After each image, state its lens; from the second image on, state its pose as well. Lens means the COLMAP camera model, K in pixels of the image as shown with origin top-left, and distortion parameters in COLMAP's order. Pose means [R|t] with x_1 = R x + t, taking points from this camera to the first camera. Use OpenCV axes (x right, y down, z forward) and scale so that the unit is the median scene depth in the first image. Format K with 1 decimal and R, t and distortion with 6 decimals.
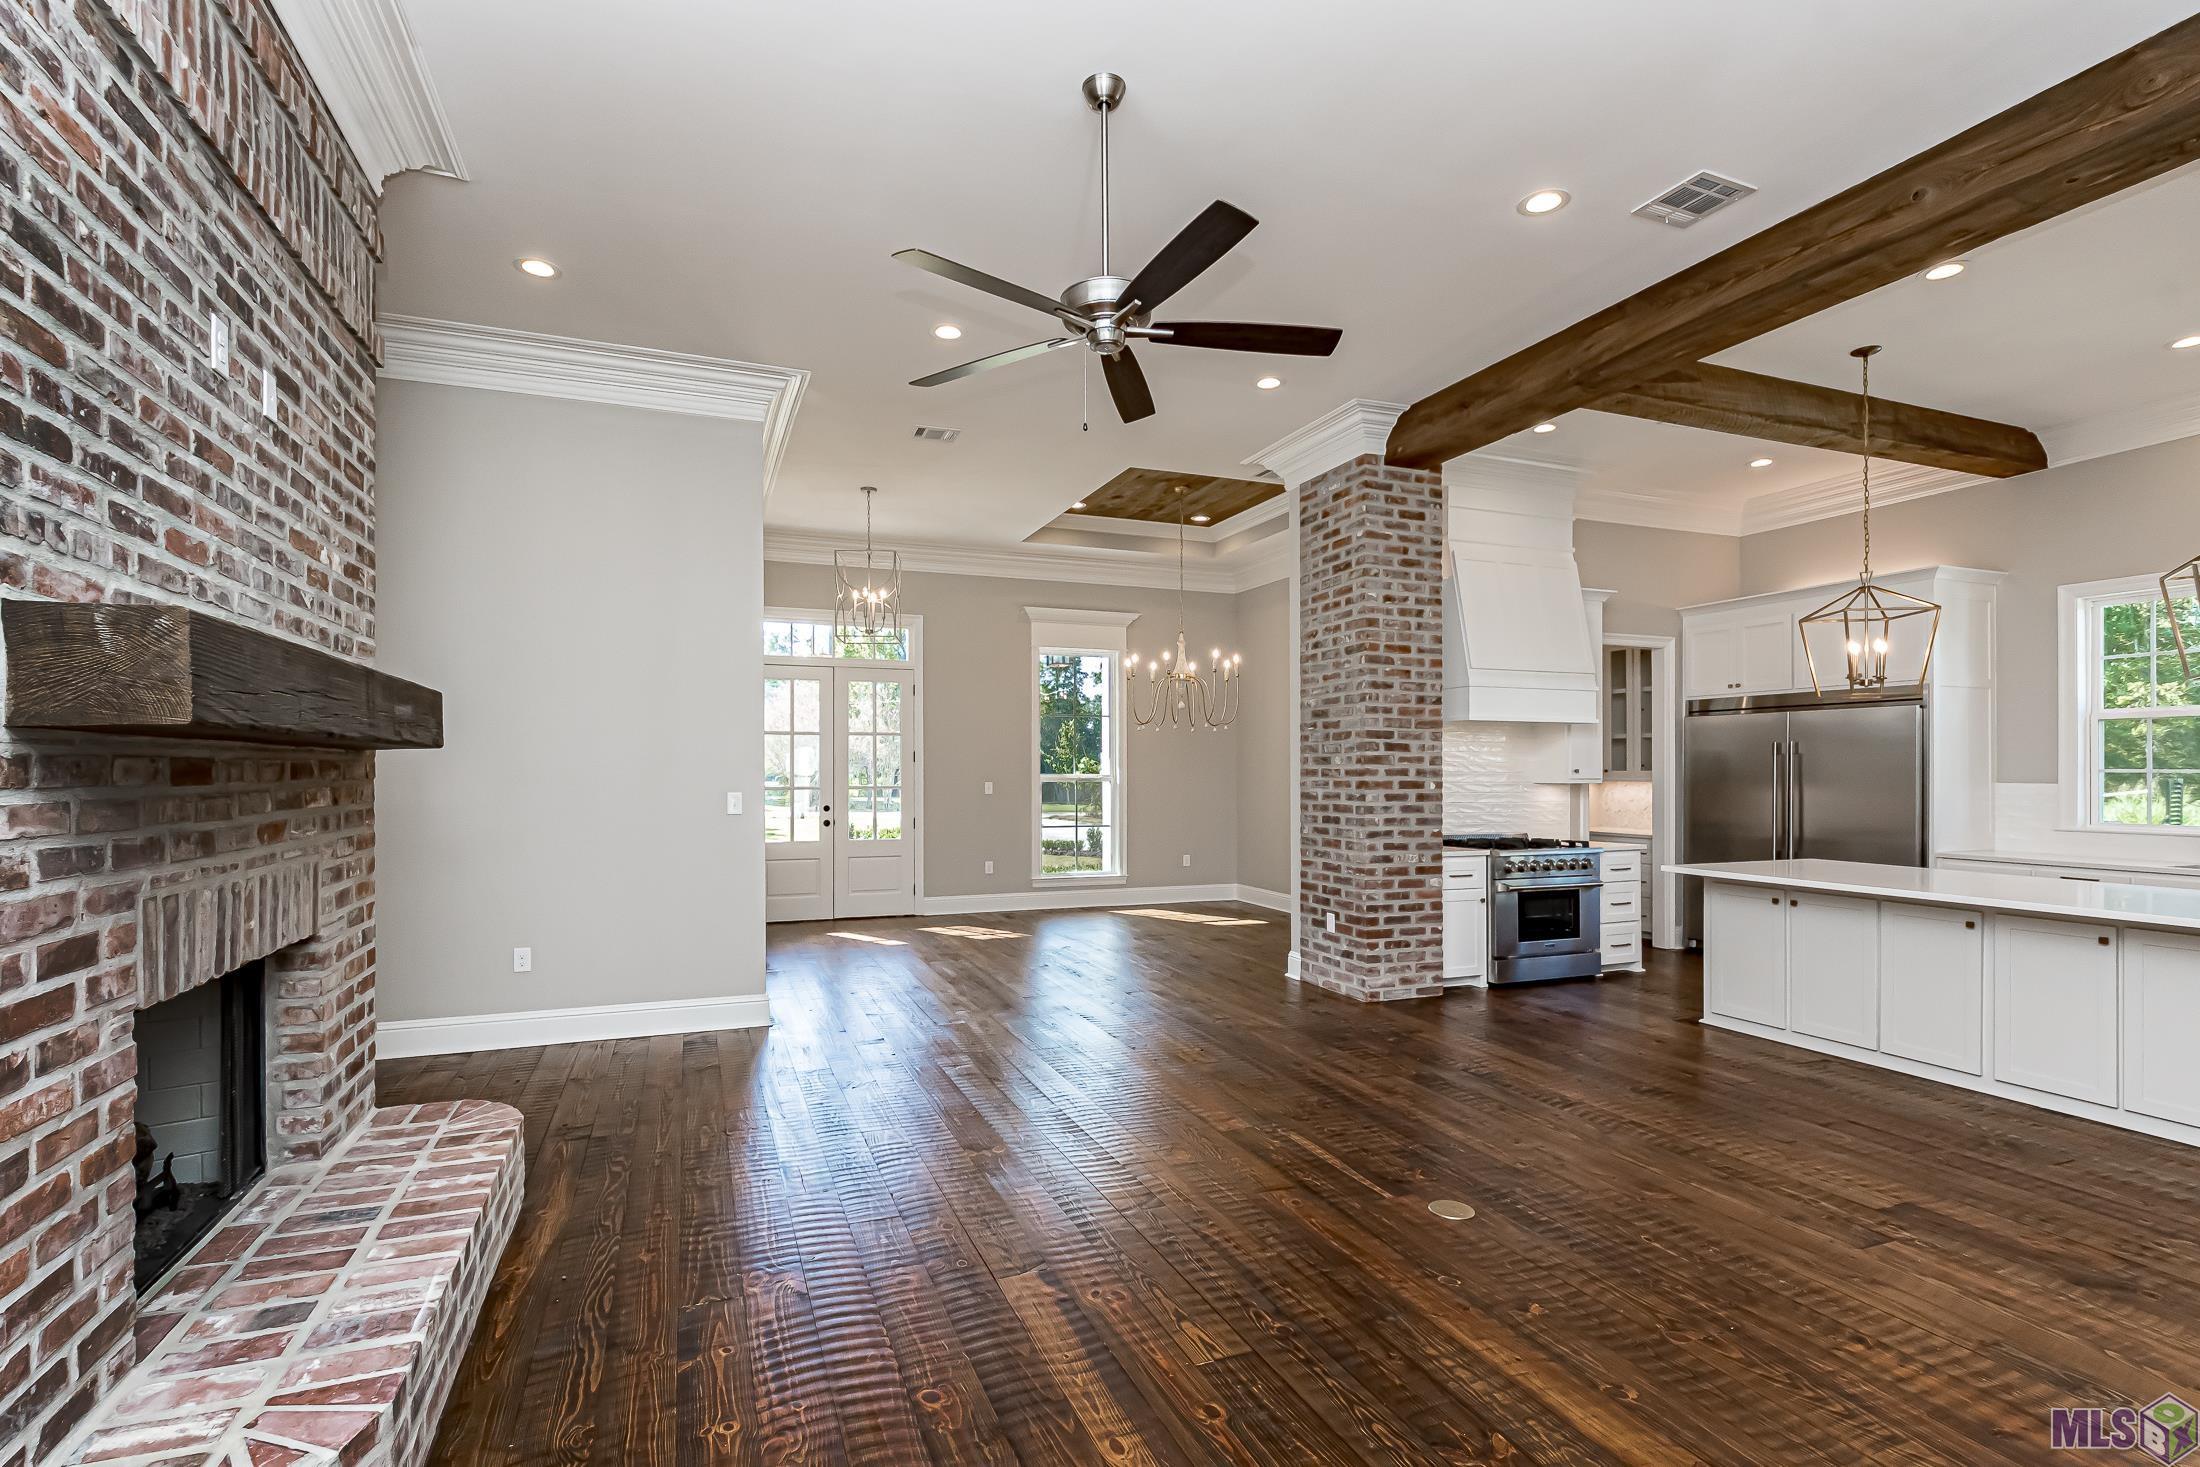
lens RADIAL K [[992.8, 0, 1027.3], [0, 992.8, 772.0], [0, 0, 1]] dist [-0.002370, 0.001127]
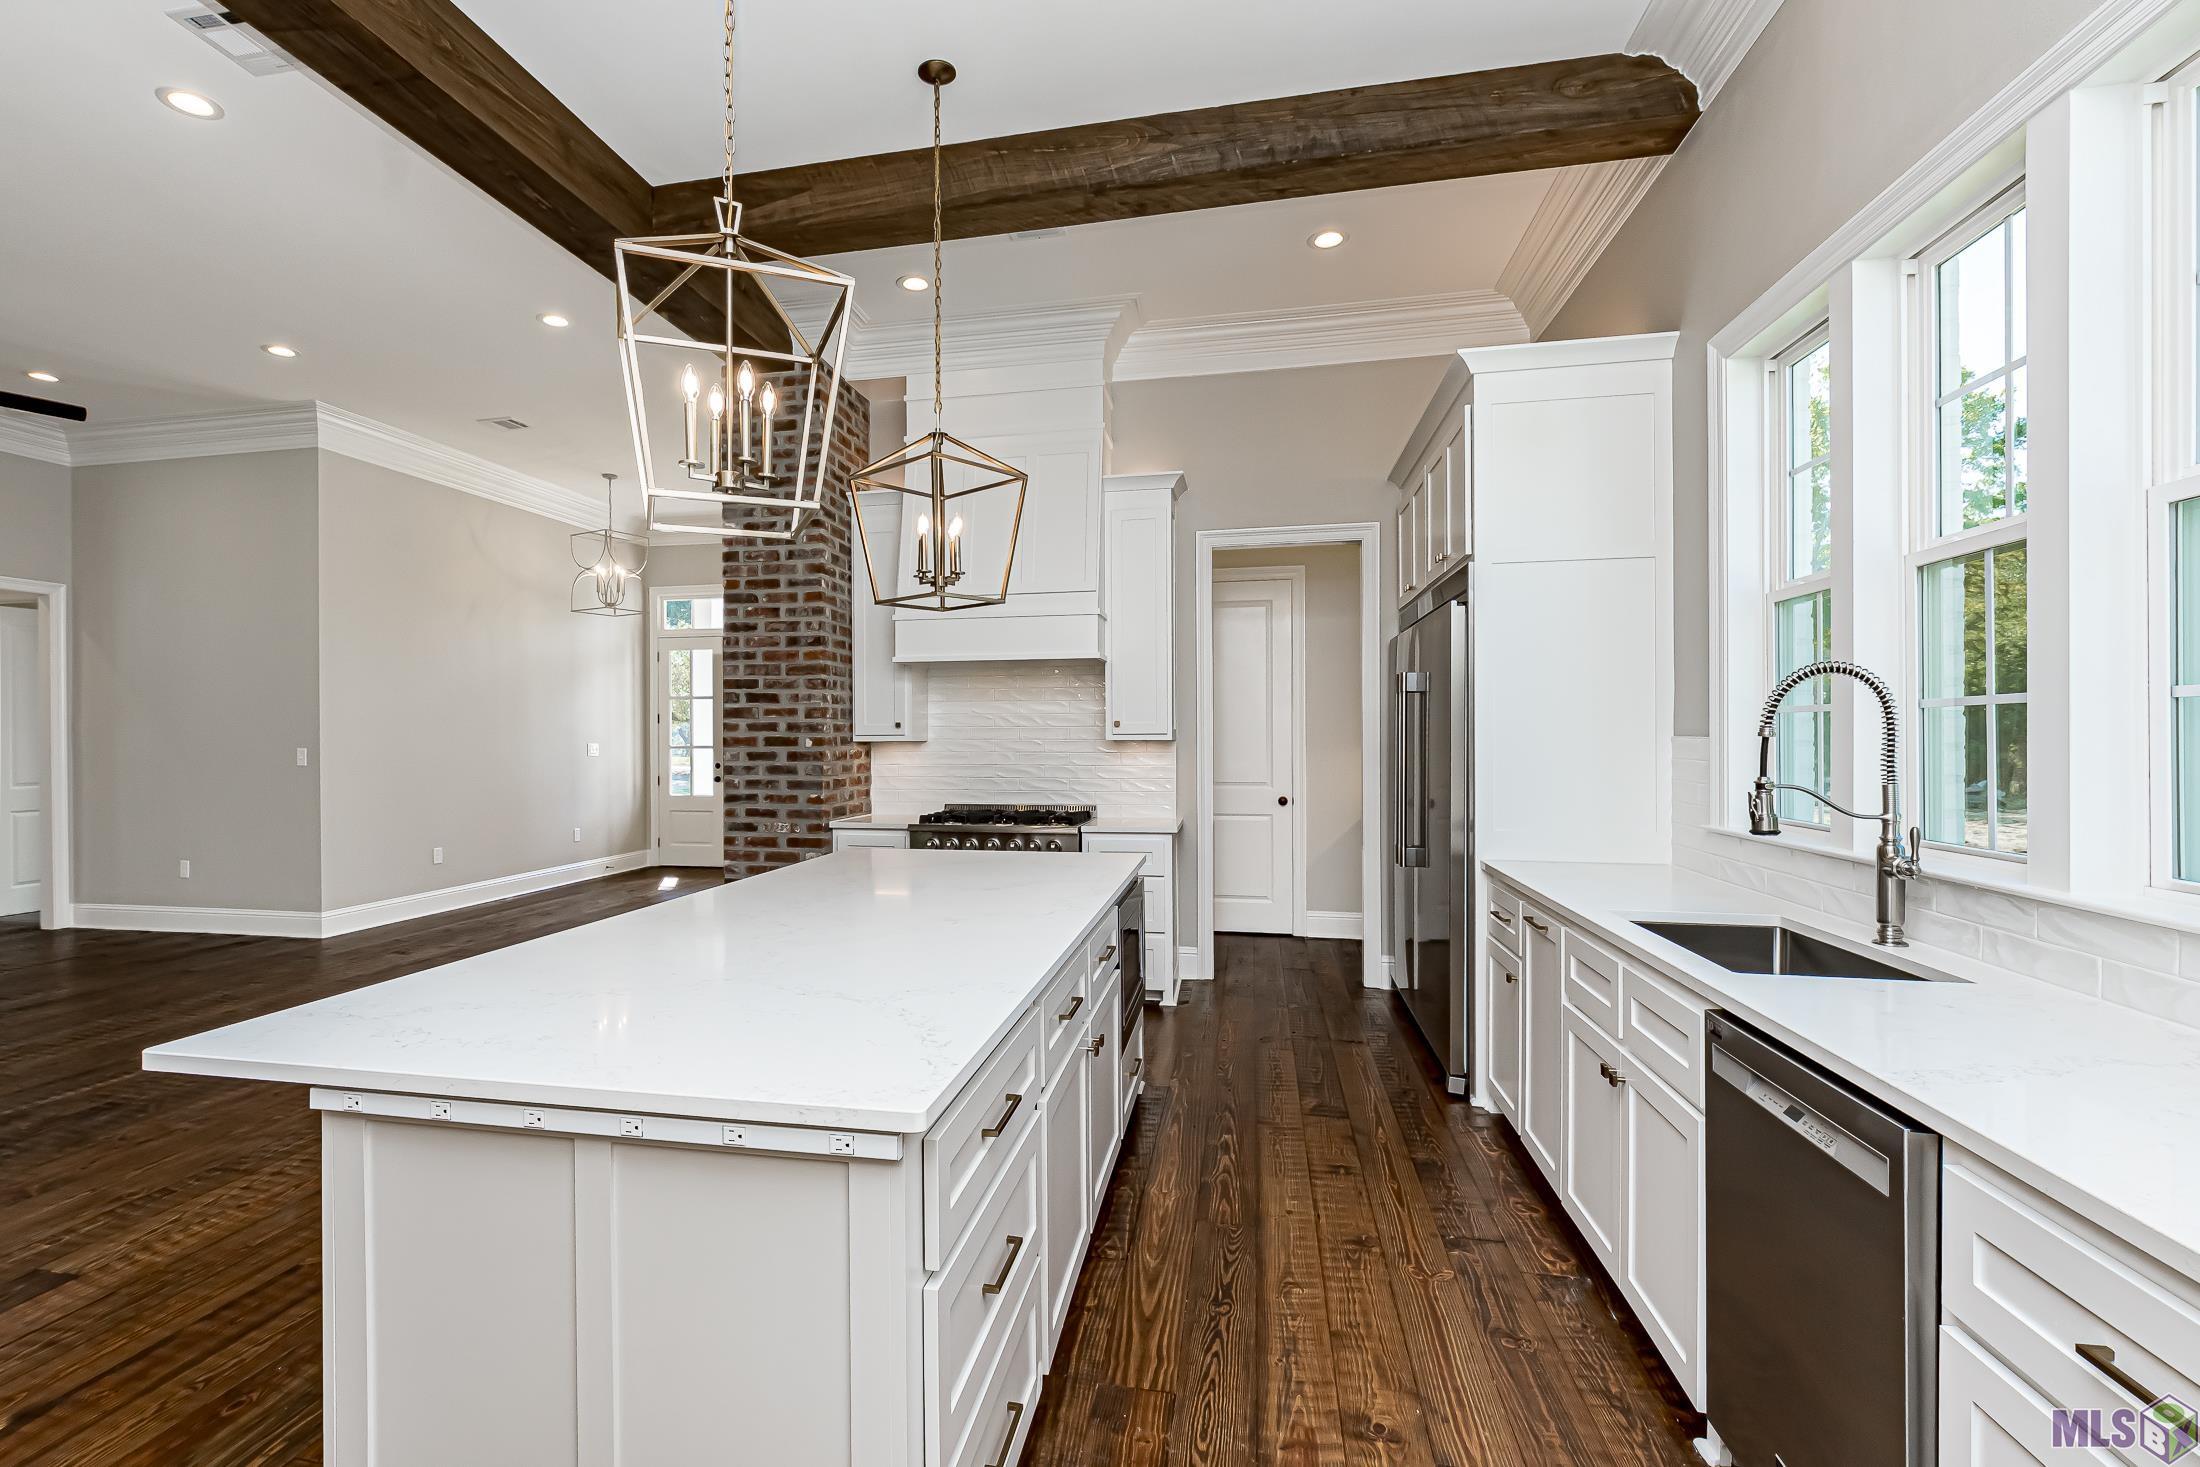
lens RADIAL K [[992.8, 0, 1078.2], [0, 992.8, 742.5], [0, 0, 1]] dist [-0.002370, 0.001127]
pose [[0.856969, -0.003939, -0.515353, 1.053199], [0.005410, 0.999984, 0.001353, 0.014093], [0.515340, -0.003947, 0.856977, 0.401853]]
